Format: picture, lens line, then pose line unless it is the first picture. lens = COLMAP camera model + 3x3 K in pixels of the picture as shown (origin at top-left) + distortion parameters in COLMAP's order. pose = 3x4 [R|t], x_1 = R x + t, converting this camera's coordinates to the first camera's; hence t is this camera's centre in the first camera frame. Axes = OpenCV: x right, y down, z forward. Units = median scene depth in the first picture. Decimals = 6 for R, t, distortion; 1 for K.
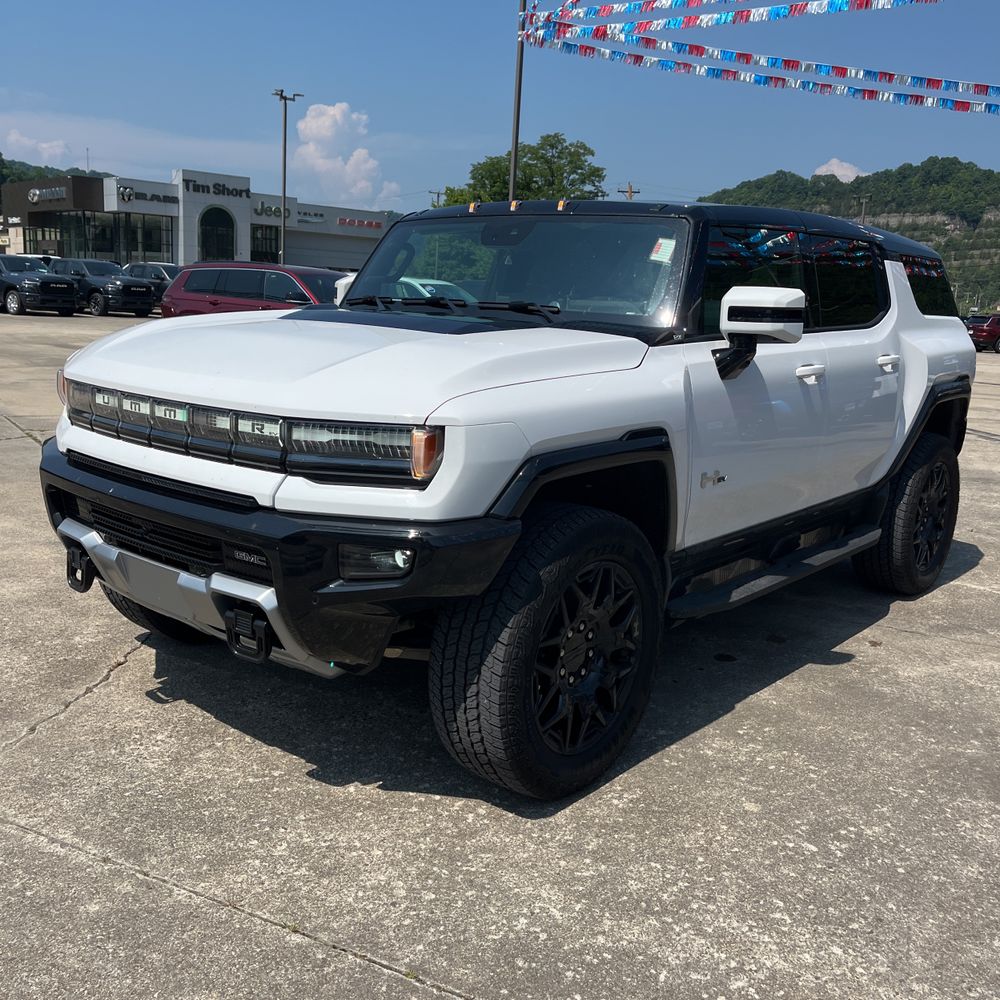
lens RADIAL K [[1003.2, 0, 506.6], [0, 1003.2, 511.9], [0, 0, 1]] dist [0.015927, 0.020402]
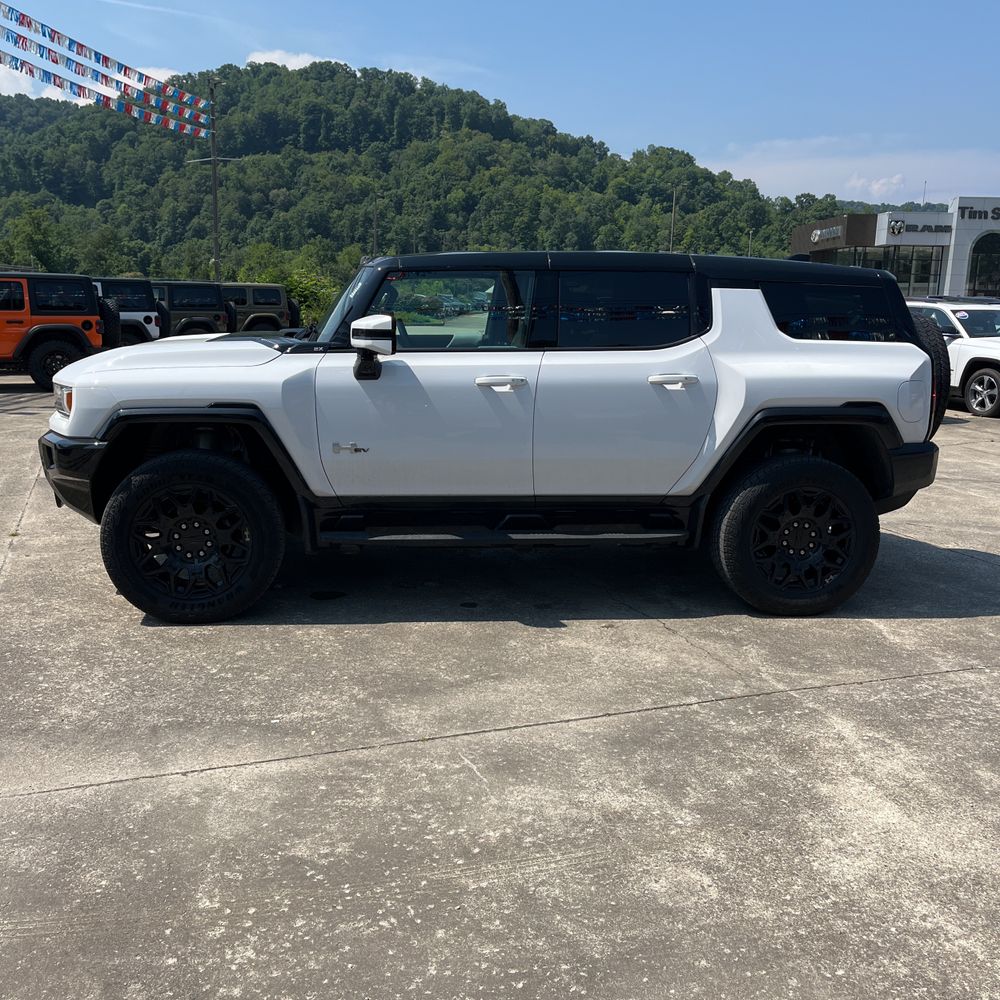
lens RADIAL K [[1015.8, 0, 501.7], [0, 1015.8, 500.1], [0, 0, 1]] dist [0.029550, -0.022154]
pose [[0.727157, 0.104558, -0.678462, 1.110408], [-0.134113, 0.990925, 0.008973, -0.004701], [0.673243, 0.084466, 0.734581, 0.071513]]
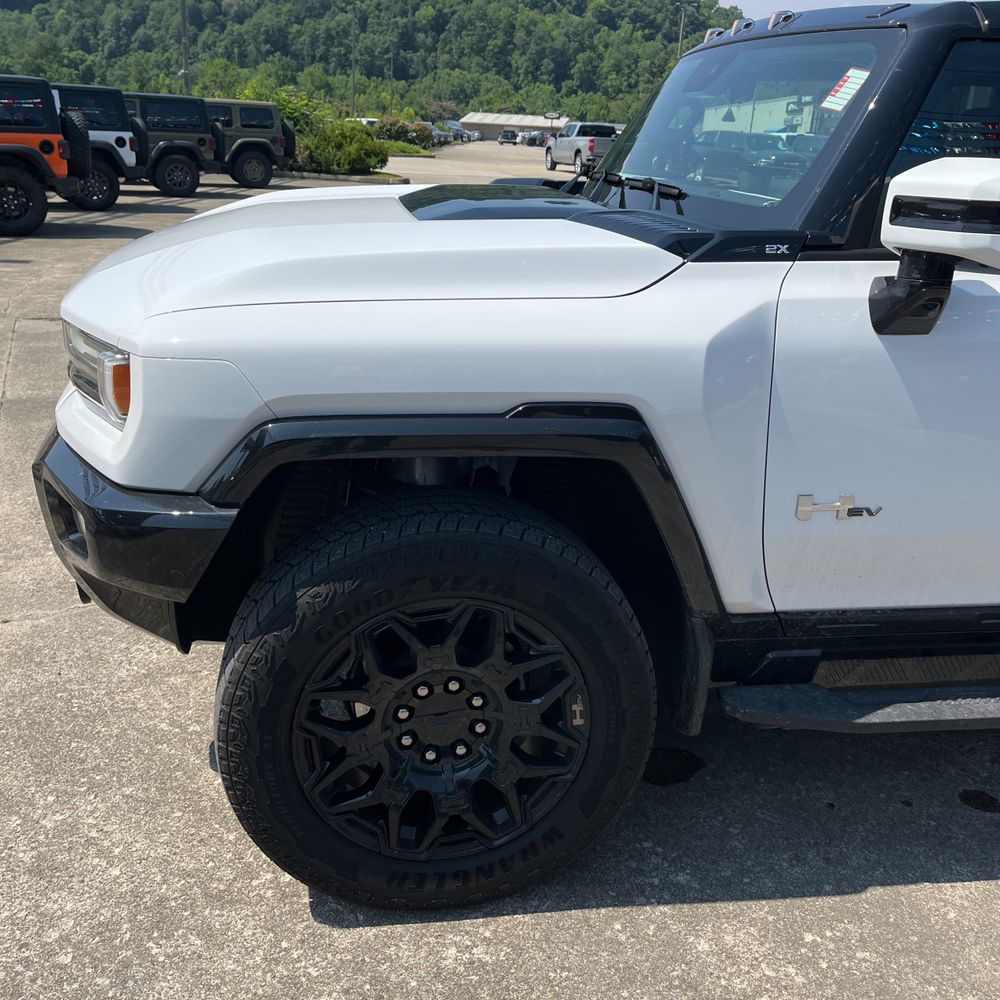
lens RADIAL K [[1023.2, 0, 515.1], [0, 1023.2, 494.6], [0, 0, 1]] dist [0.010520, 0.012832]
pose [[0.755412, 0.212730, -0.619757, 0.348511], [-0.155770, 0.977020, 0.145494, -0.078154], [0.636465, -0.013369, 0.771189, 0.359228]]
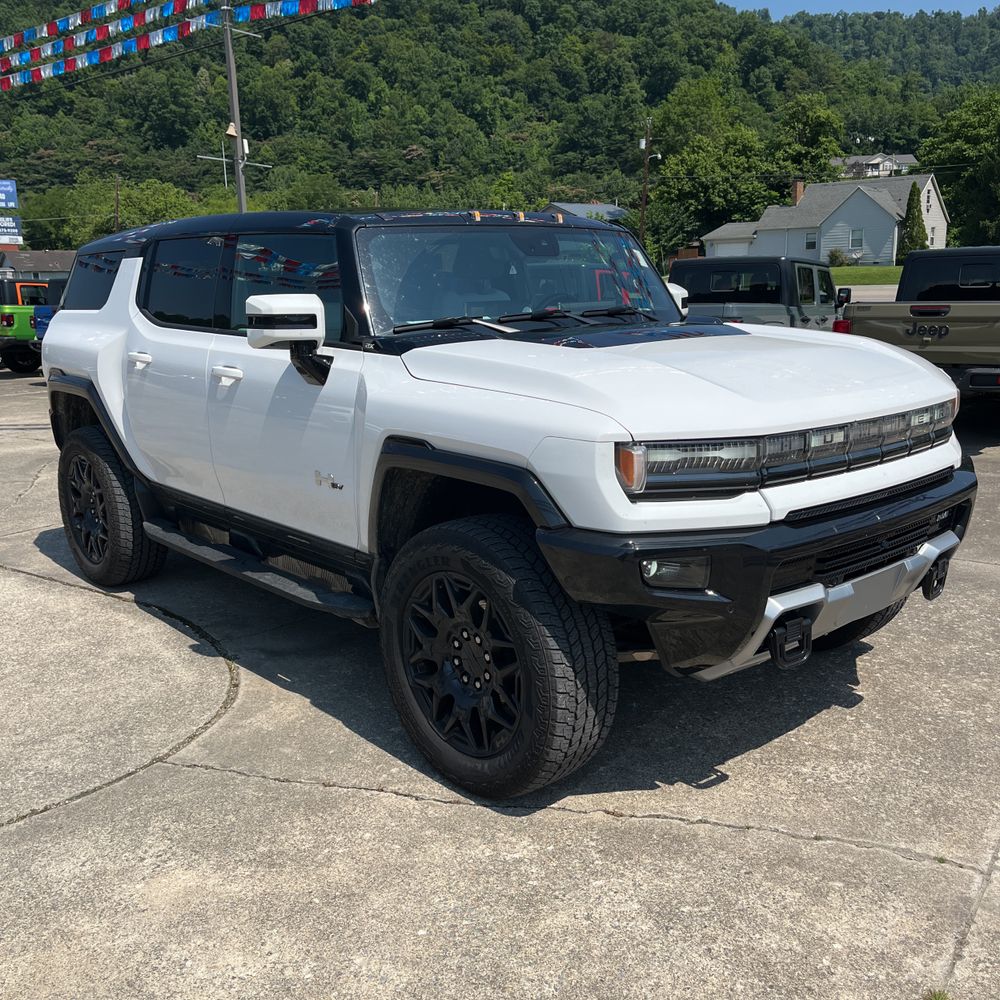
lens RADIAL K [[1043.3, 0, 487.4], [0, 1043.3, 498.0], [0, 0, 1]] dist [0.026730, -0.023067]
pose [[0.138377, -0.248052, 0.958813, -0.994387], [0.229528, 0.949800, 0.212594, -0.242557], [-0.963415, 0.190656, 0.188365, 0.806011]]
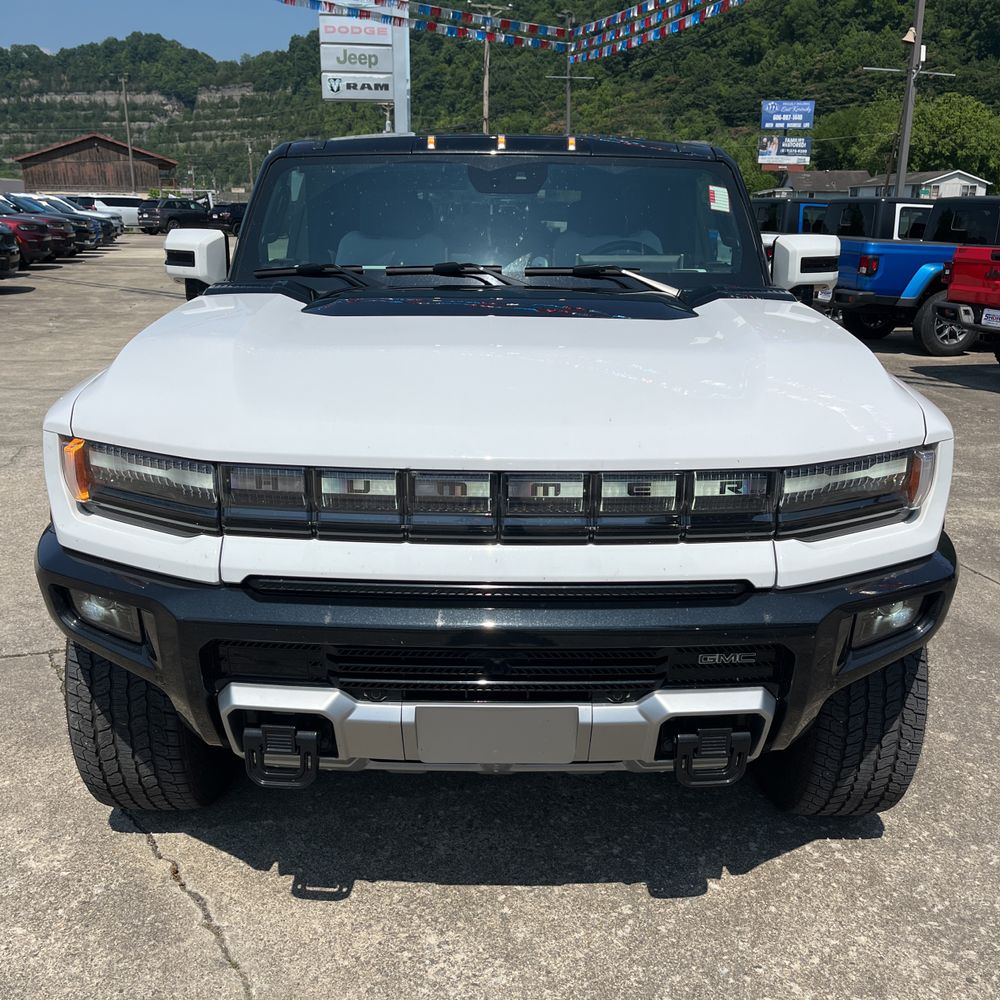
lens RADIAL K [[1018.7, 0, 500.0], [0, 1018.7, 500.0], [0, 0, 1]] dist [0.101580, -0.158316]
pose [[0.766177, -0.213521, 0.606120, -0.515688], [0.158755, 0.976843, 0.143440, -0.129644], [-0.622712, -0.013676, 0.782332, 0.314200]]
